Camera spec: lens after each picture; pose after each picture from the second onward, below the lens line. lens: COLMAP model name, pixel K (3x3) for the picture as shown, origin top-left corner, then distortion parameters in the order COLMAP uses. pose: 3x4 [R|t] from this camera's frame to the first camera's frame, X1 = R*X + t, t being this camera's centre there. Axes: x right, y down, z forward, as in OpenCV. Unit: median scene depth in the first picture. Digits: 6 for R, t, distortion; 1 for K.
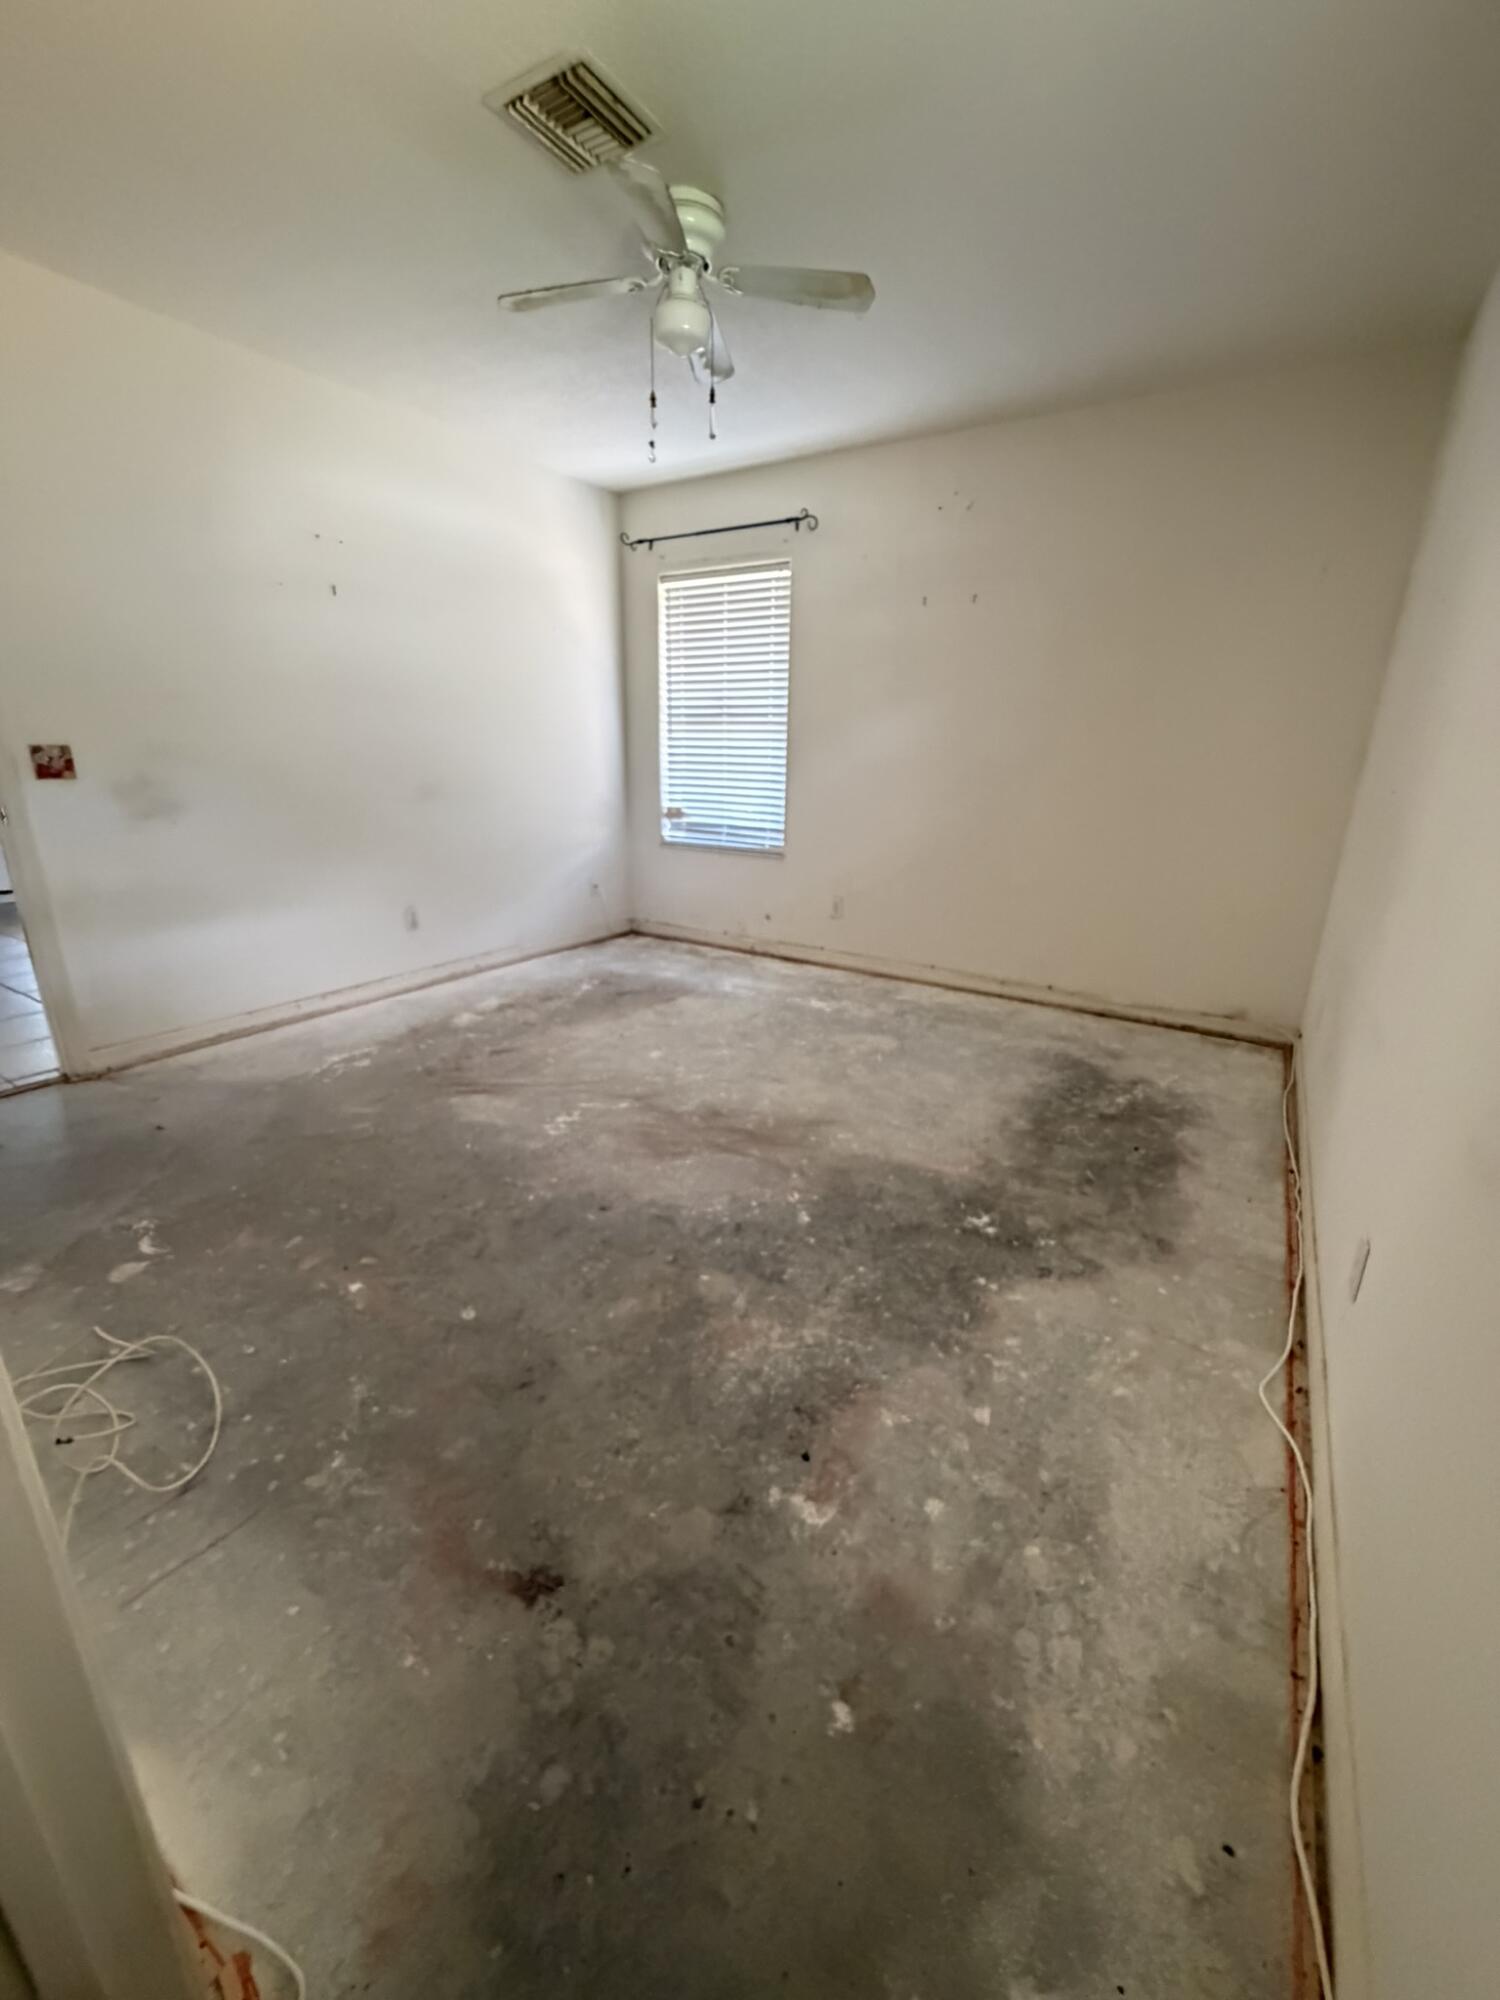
lens RADIAL K [[802.7, 0, 757.4], [0, 802.7, 988.8], [0, 0, 1]] dist [-0.000948, 0.000339]
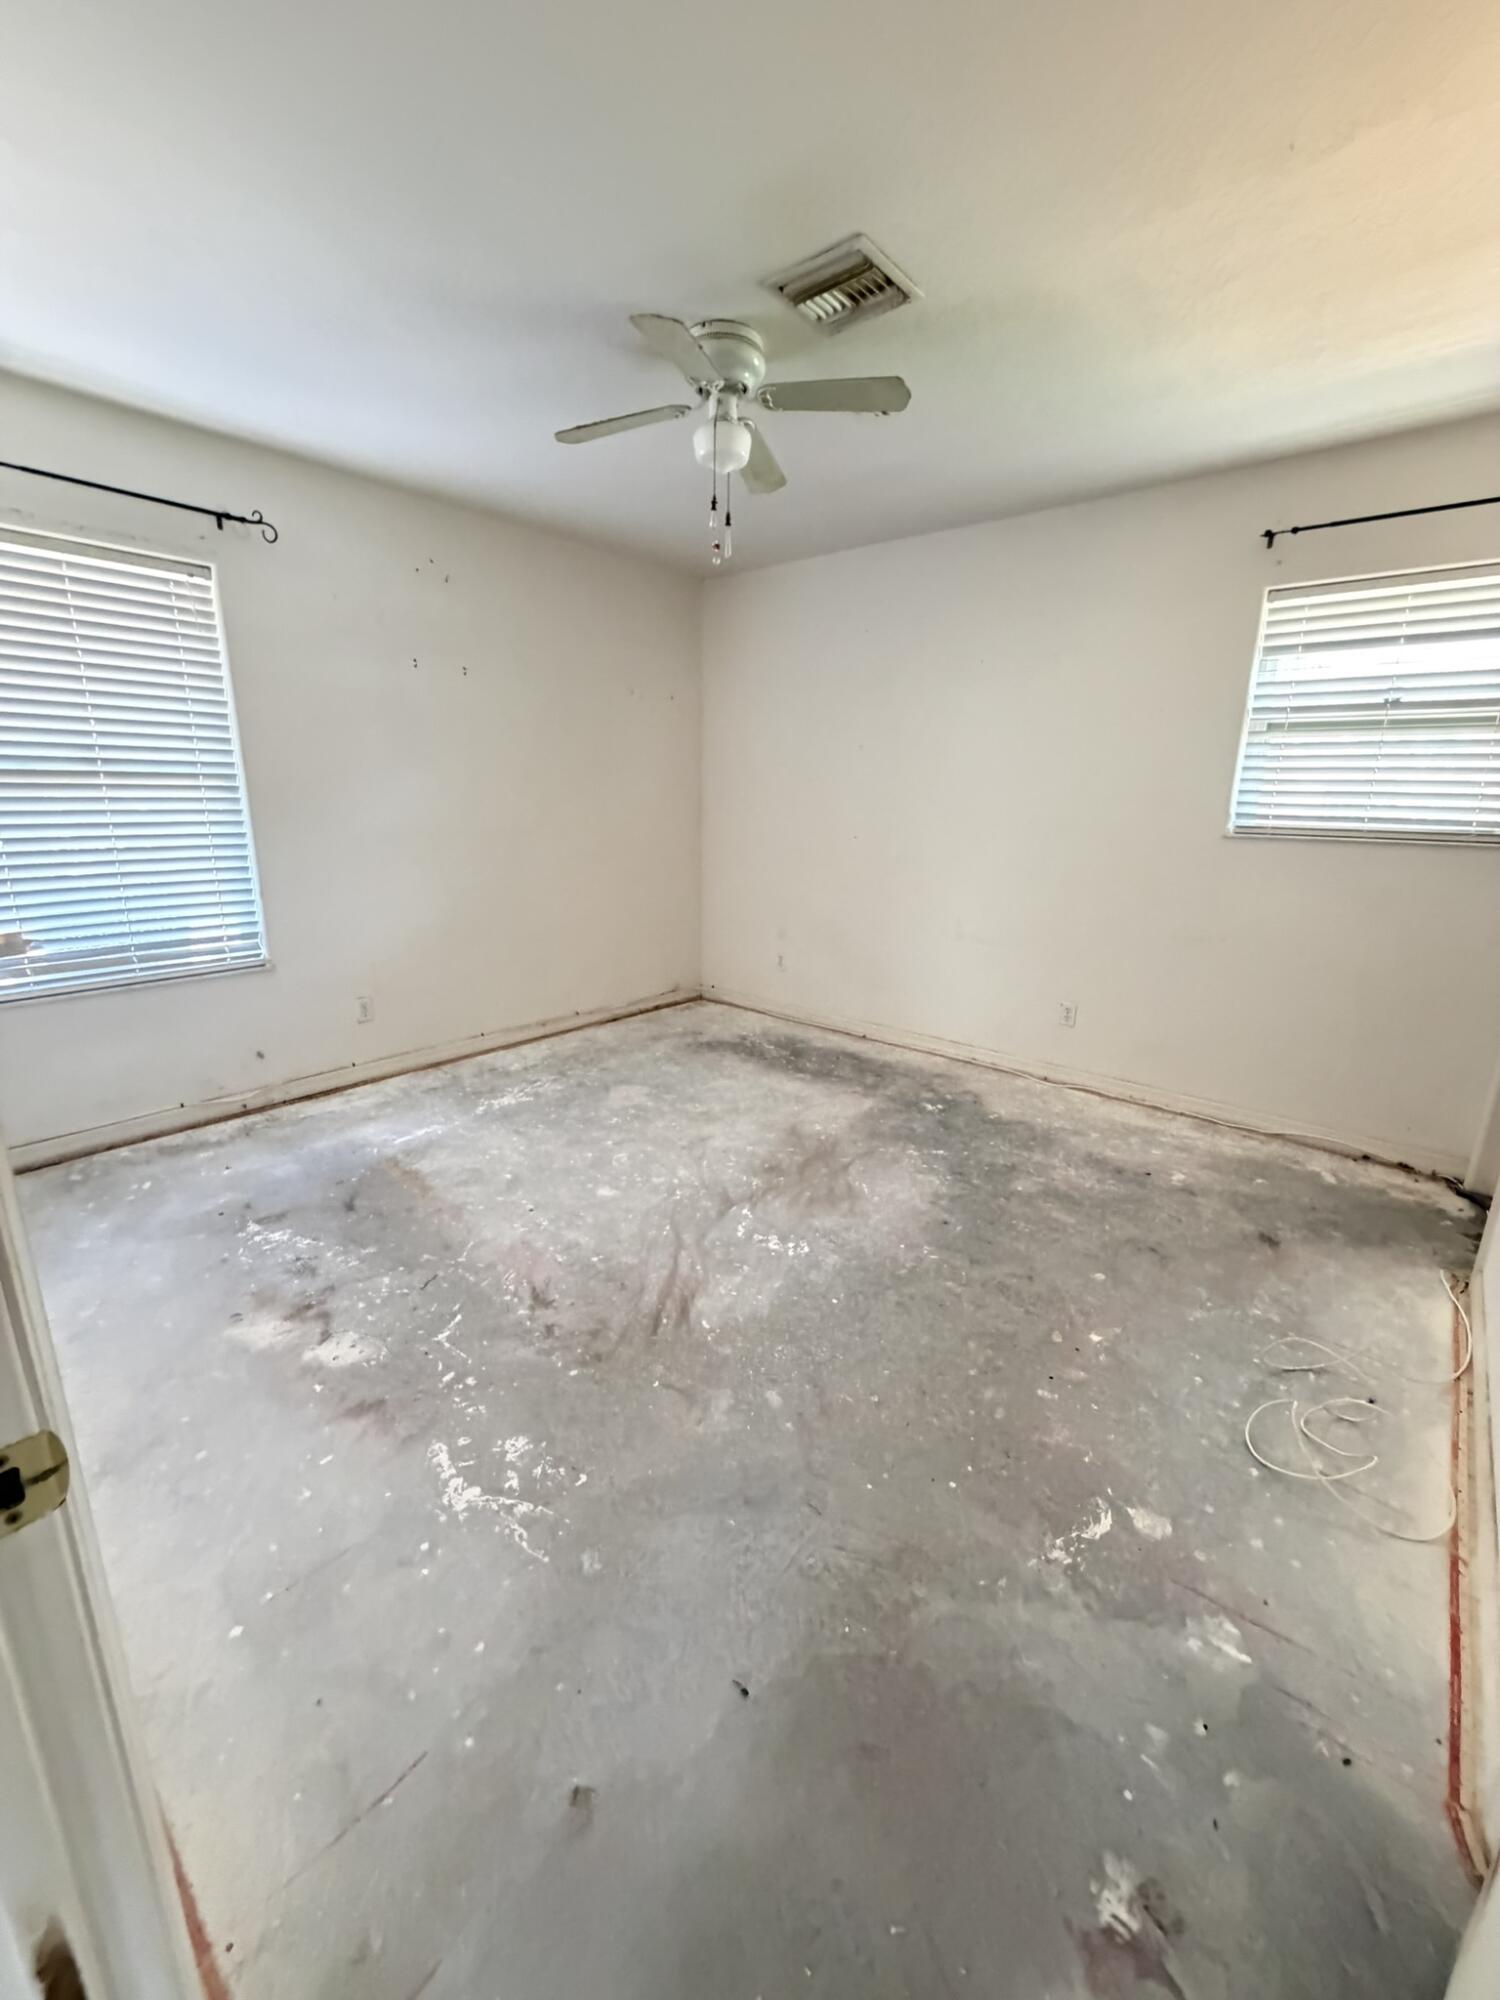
lens RADIAL K [[802.7, 0, 737.2], [0, 802.7, 990.1], [0, 0, 1]] dist [-0.000948, 0.000339]
pose [[0.155806, -0.253920, 0.954594, -1.000391], [0.272520, 0.939939, 0.205542, -0.297954], [-0.949451, 0.228121, 0.215647, 0.733597]]
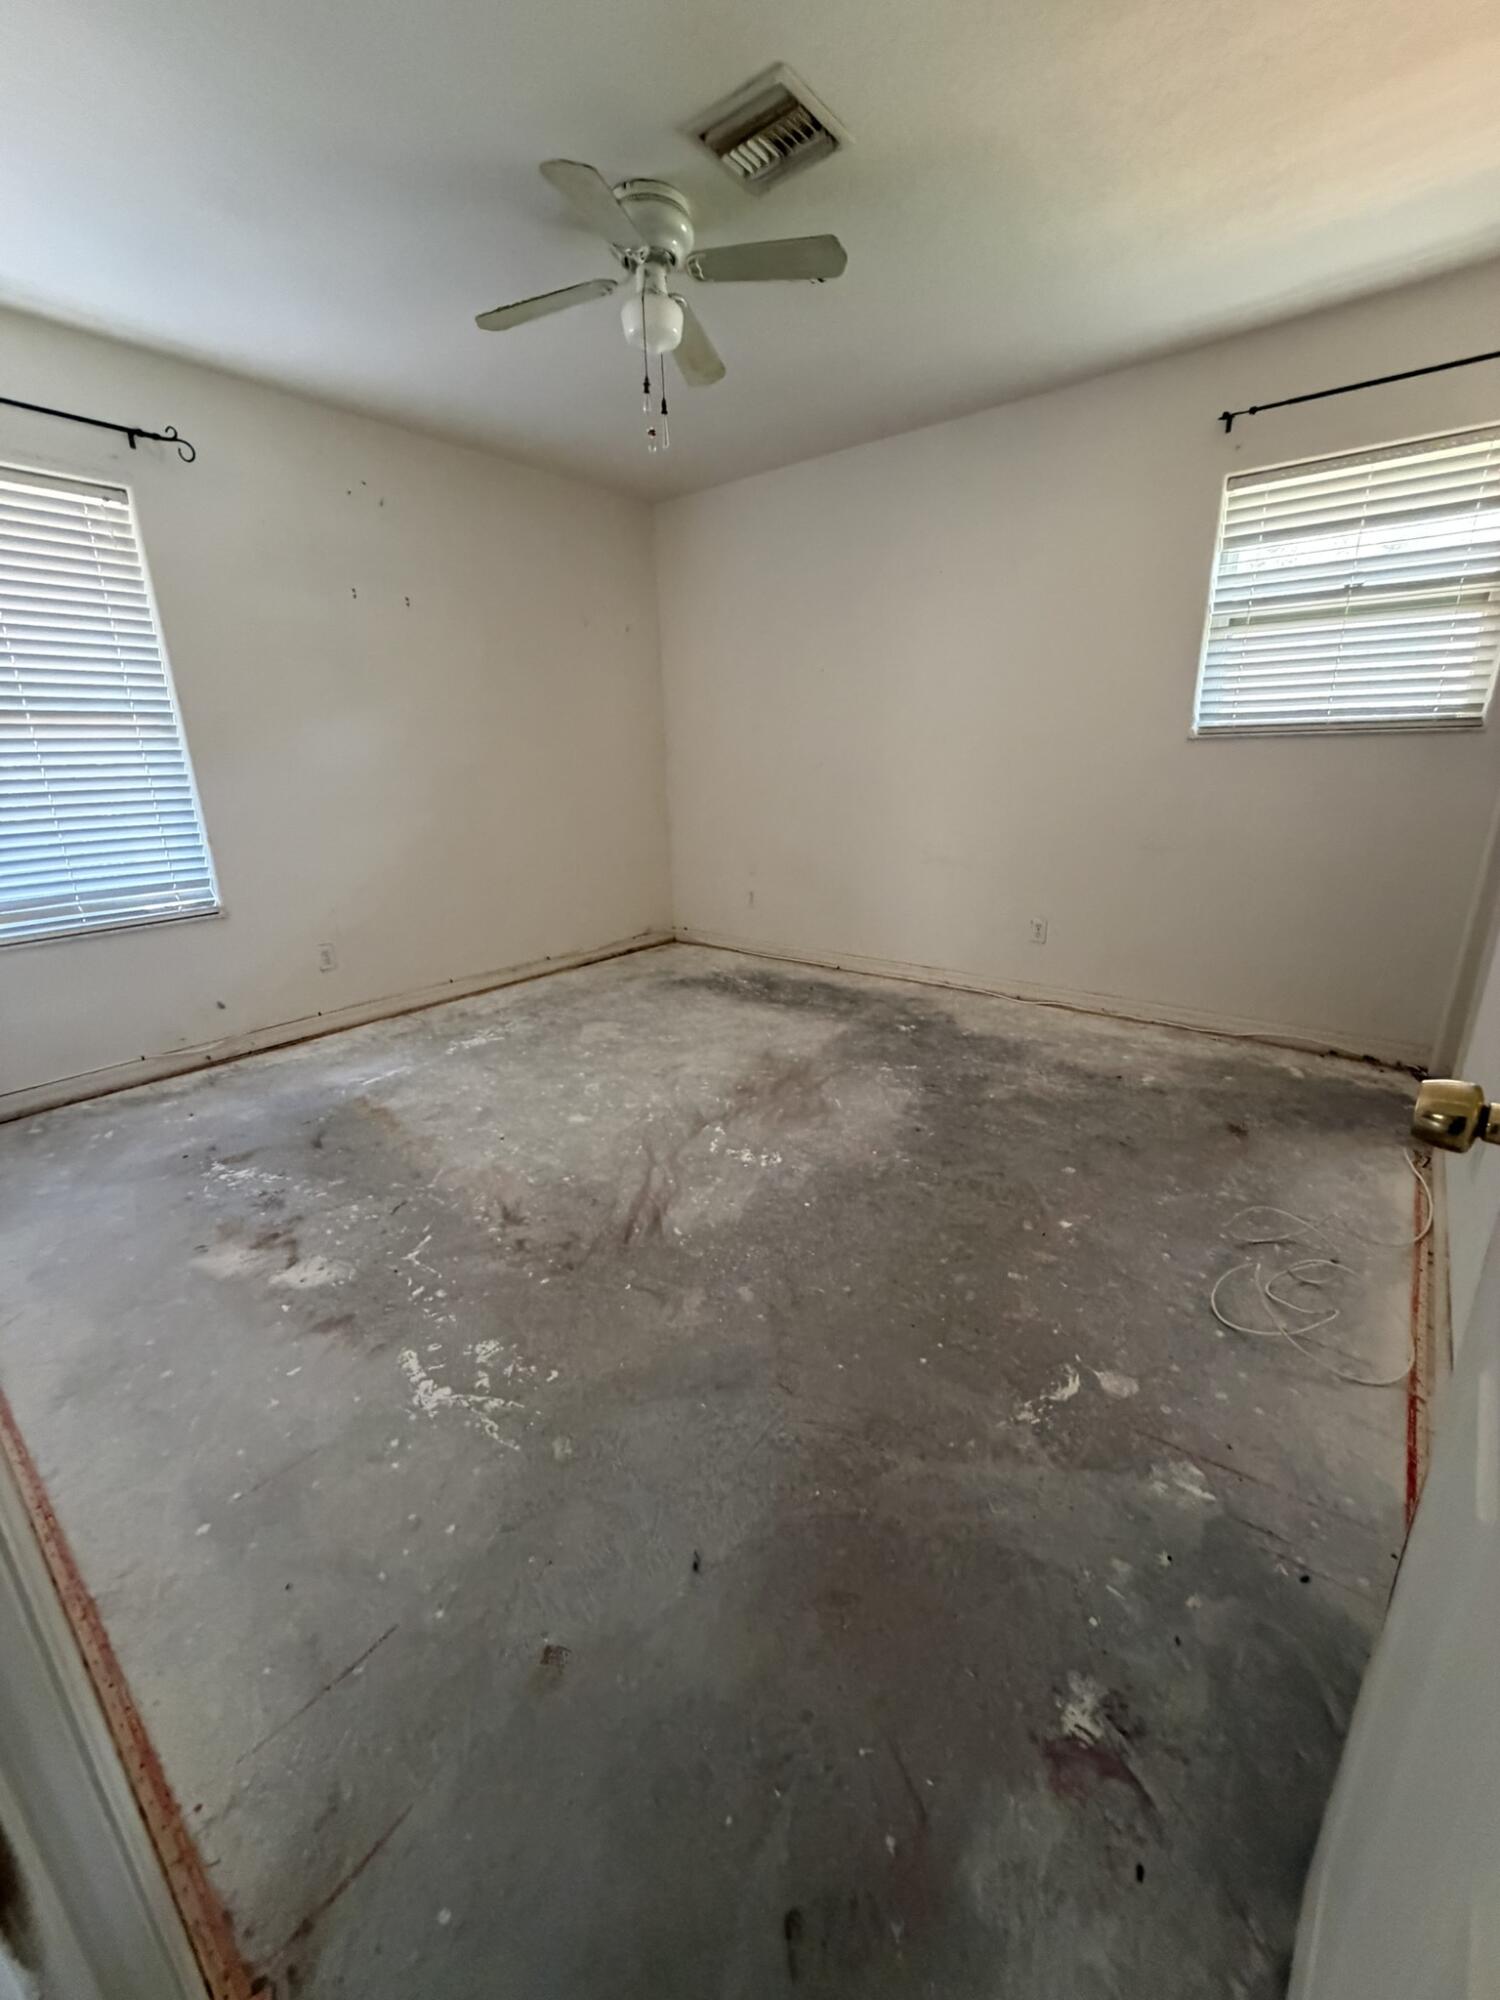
lens RADIAL K [[802.7, 0, 737.3], [0, 802.7, 989.8], [0, 0, 1]] dist [-0.000948, 0.000339]
pose [[0.124619, -0.303025, 0.944799, -0.999855], [0.310201, 0.916388, 0.252998, -0.237121], [-0.942468, 0.261549, 0.208198, 0.727814]]
